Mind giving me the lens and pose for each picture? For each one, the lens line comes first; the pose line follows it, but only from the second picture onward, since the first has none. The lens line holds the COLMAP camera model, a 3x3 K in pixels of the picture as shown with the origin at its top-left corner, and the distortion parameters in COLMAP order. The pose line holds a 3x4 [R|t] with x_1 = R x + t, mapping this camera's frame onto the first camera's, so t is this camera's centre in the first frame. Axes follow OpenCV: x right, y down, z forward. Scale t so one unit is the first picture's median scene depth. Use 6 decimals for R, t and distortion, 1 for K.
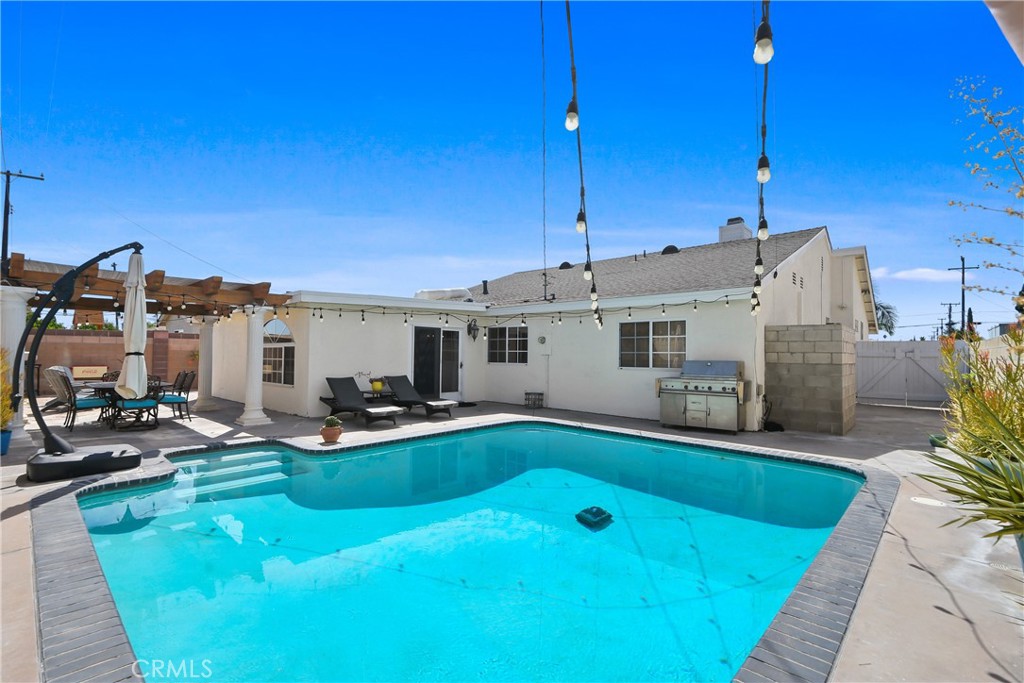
lens RADIAL K [[460.6, 0, 512.0], [0, 460.6, 341.5], [0, 0, 1]] dist [0.016978, -0.021926]
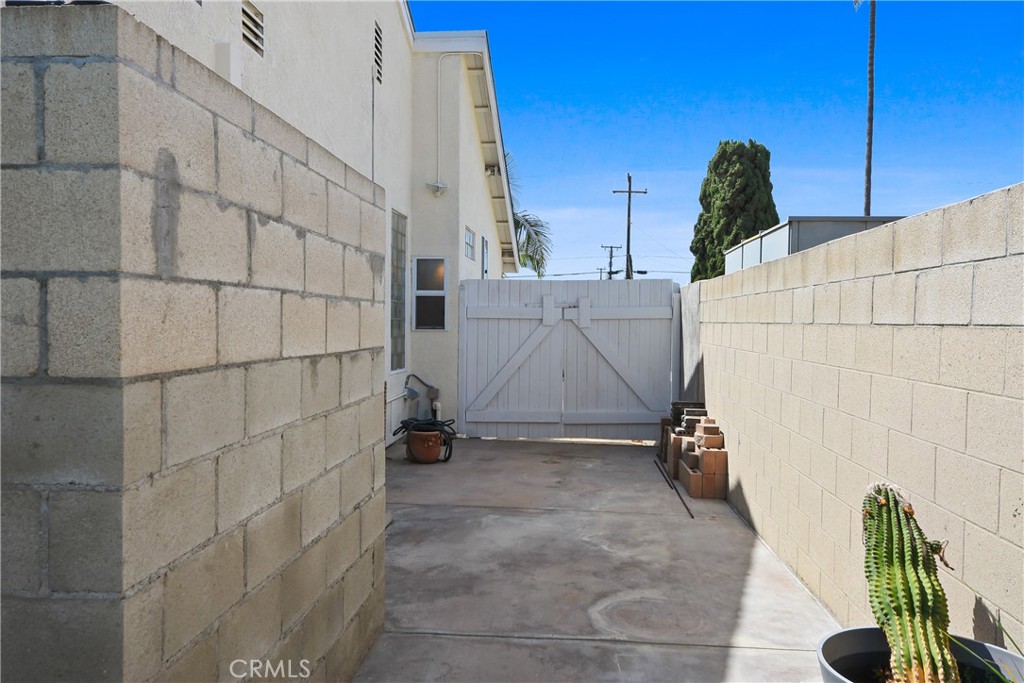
lens RADIAL K [[798.1, 0, 512.0], [0, 798.1, 341.5], [0, 0, 1]] dist [0.000791, 0.000047]
pose [[0.798733, -0.019835, 0.601359, 0.294420], [-0.013827, 0.998587, 0.051301, 0.013104], [-0.601527, -0.049291, 0.797331, 0.346508]]
